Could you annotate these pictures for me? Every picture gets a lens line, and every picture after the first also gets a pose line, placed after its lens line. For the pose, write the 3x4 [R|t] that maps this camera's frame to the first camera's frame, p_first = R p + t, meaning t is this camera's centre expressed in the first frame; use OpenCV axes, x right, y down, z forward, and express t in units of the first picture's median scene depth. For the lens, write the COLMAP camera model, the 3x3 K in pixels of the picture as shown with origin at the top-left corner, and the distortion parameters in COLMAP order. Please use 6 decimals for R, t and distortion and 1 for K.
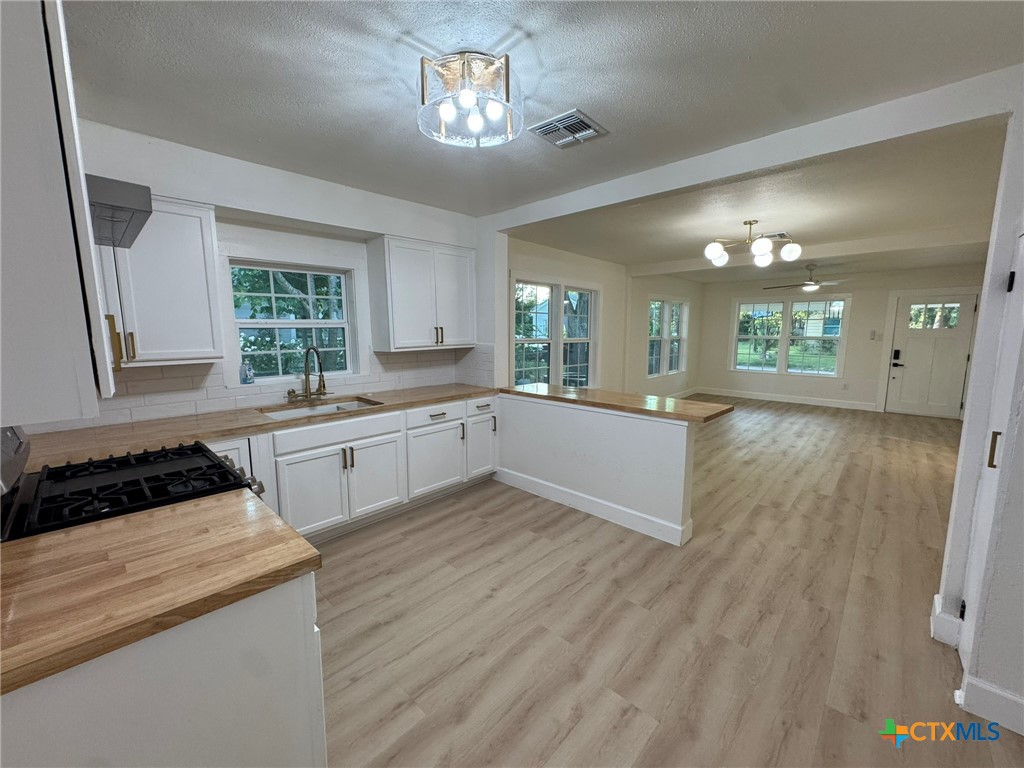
lens RADIAL K [[405.9, 0, 512.0], [0, 405.9, 384.0], [0, 0, 1]] dist [-0.001180, -0.000824]
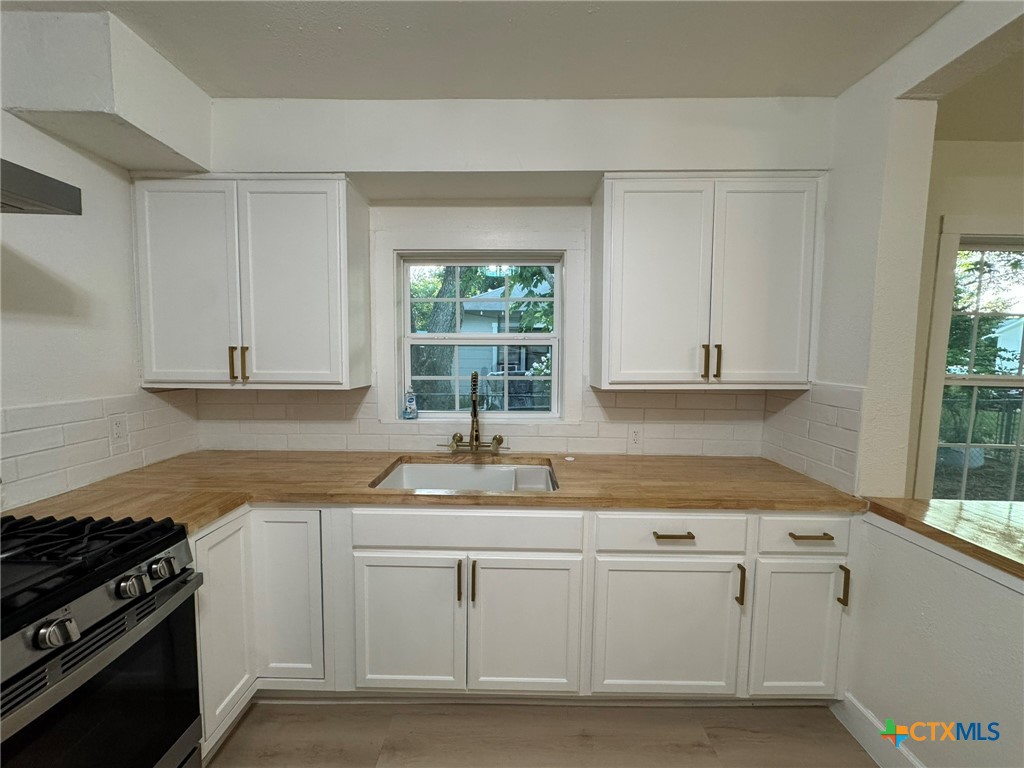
lens RADIAL K [[405.9, 0, 512.0], [0, 405.9, 384.0], [0, 0, 1]] dist [-0.001180, -0.000824]
pose [[0.680892, 0.064592, -0.729530, 0.014089], [-0.109520, 0.993883, -0.014221, -0.068563], [0.724149, 0.089581, 0.683801, 0.569747]]
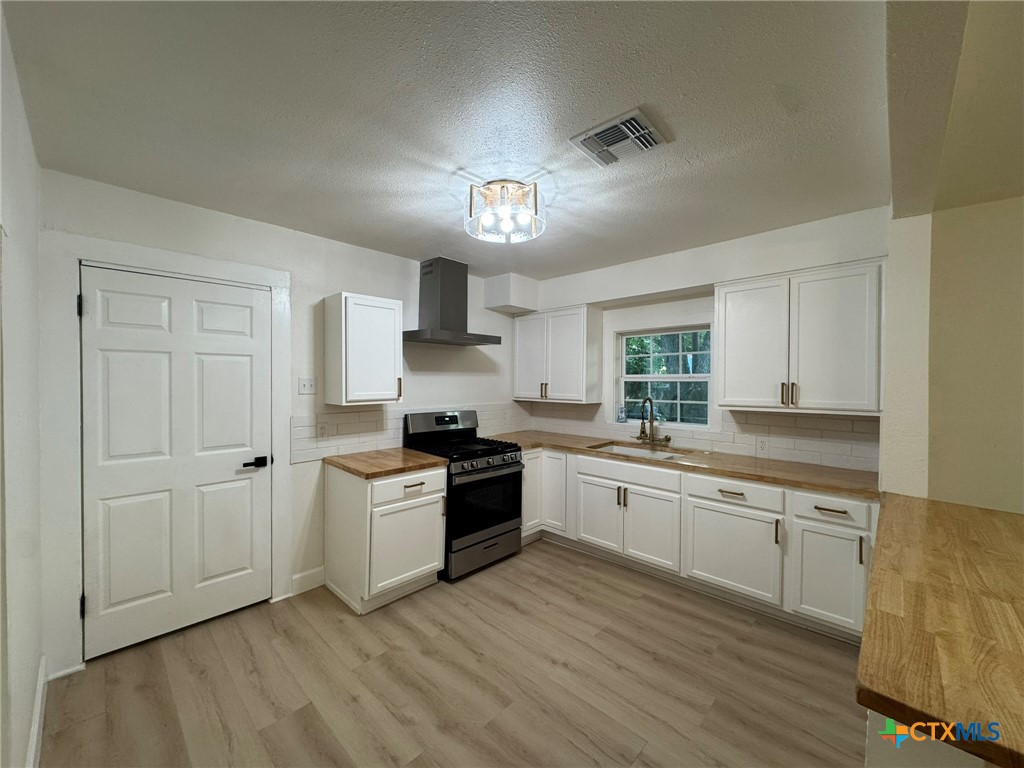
lens RADIAL K [[405.9, 0, 512.0], [0, 405.9, 384.0], [0, 0, 1]] dist [-0.001180, -0.000824]
pose [[-0.003572, 0.016895, -0.999851, 0.632195], [-0.138642, 0.990193, 0.017227, -0.091681], [0.990336, 0.138683, -0.001195, 0.574116]]
